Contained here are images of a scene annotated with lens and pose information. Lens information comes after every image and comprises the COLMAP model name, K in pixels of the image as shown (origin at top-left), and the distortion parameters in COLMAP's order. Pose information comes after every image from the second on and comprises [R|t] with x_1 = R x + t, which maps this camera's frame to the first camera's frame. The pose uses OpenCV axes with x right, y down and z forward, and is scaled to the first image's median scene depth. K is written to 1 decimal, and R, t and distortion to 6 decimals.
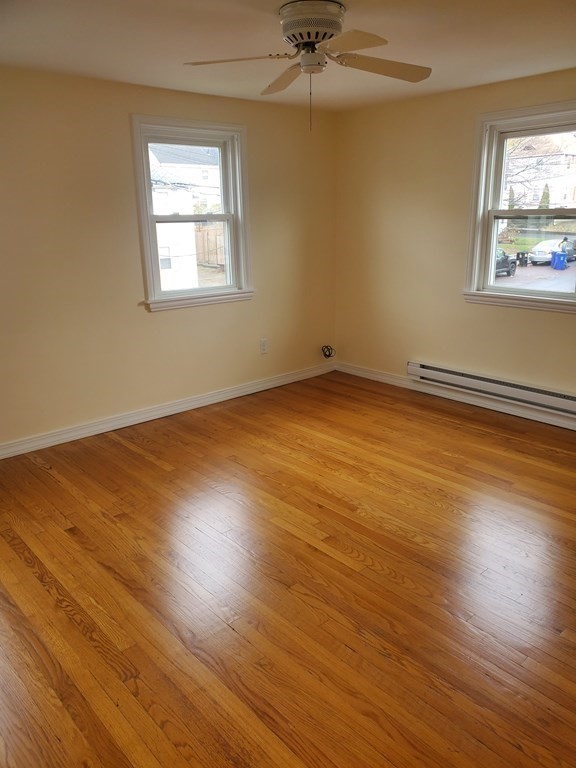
lens RADIAL K [[596.4, 0, 286.8], [0, 596.4, 382.2], [0, 0, 1]] dist [0.079475, -0.108043]
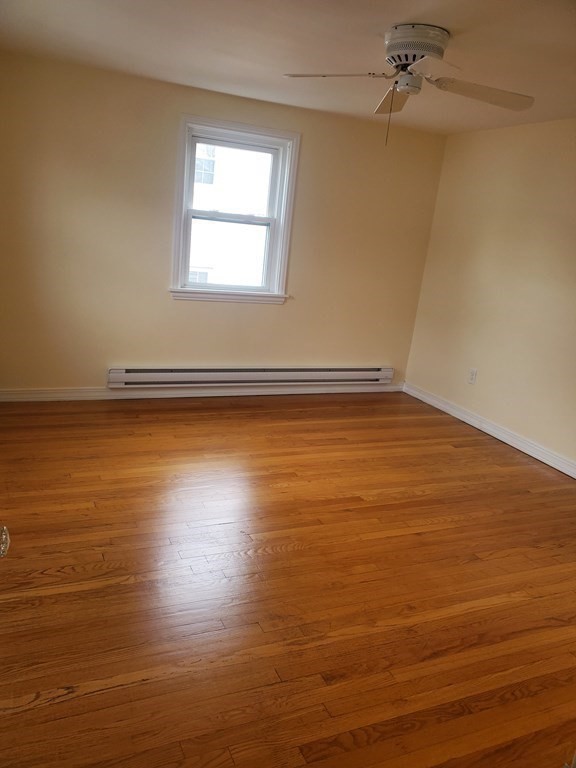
lens RADIAL K [[596.4, 0, 286.8], [0, 596.4, 382.2], [0, 0, 1]] dist [0.079475, -0.108043]
pose [[0.305035, -0.207848, 0.929383, -0.709465], [0.160022, 0.973204, 0.165127, -0.155437], [-0.938800, 0.098352, 0.330122, 0.587095]]
